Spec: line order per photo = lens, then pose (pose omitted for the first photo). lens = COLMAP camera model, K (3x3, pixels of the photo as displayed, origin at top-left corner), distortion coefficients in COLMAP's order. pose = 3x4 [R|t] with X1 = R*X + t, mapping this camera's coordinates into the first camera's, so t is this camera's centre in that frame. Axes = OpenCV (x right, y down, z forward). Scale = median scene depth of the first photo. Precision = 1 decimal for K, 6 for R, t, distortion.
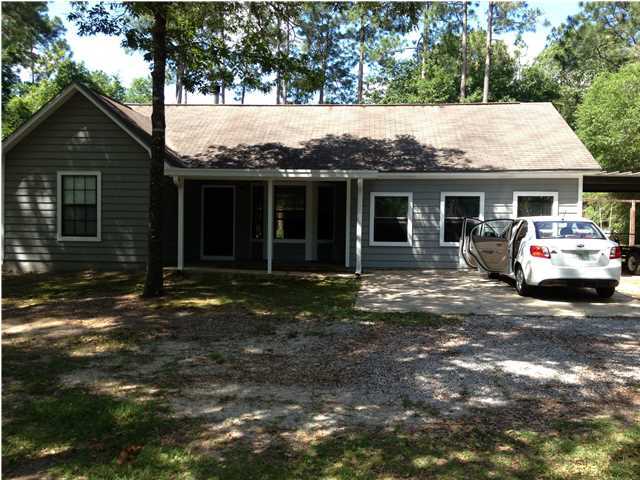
lens RADIAL K [[605.7, 0, 320.0], [0, 605.7, 240.0], [0, 0, 1]] dist [0.015626, -0.007307]
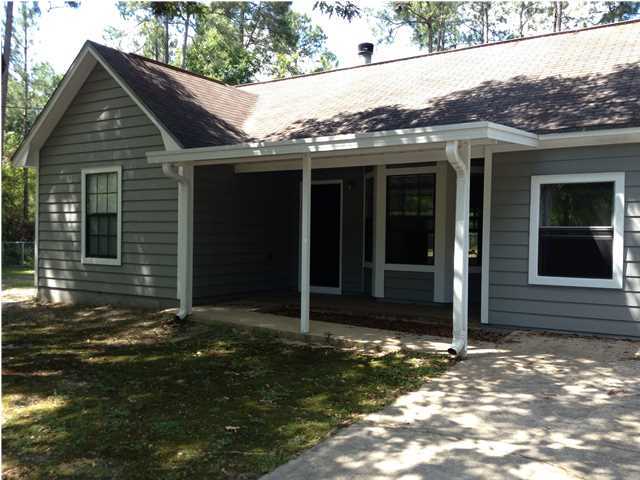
lens RADIAL K [[605.7, 0, 320.0], [0, 605.7, 240.0], [0, 0, 1]] dist [0.015626, -0.007307]
pose [[0.871376, 0.000643, -0.490615, 0.183405], [-0.007980, 0.999885, -0.012863, -0.019662], [0.490551, 0.015124, 0.871281, 0.498045]]
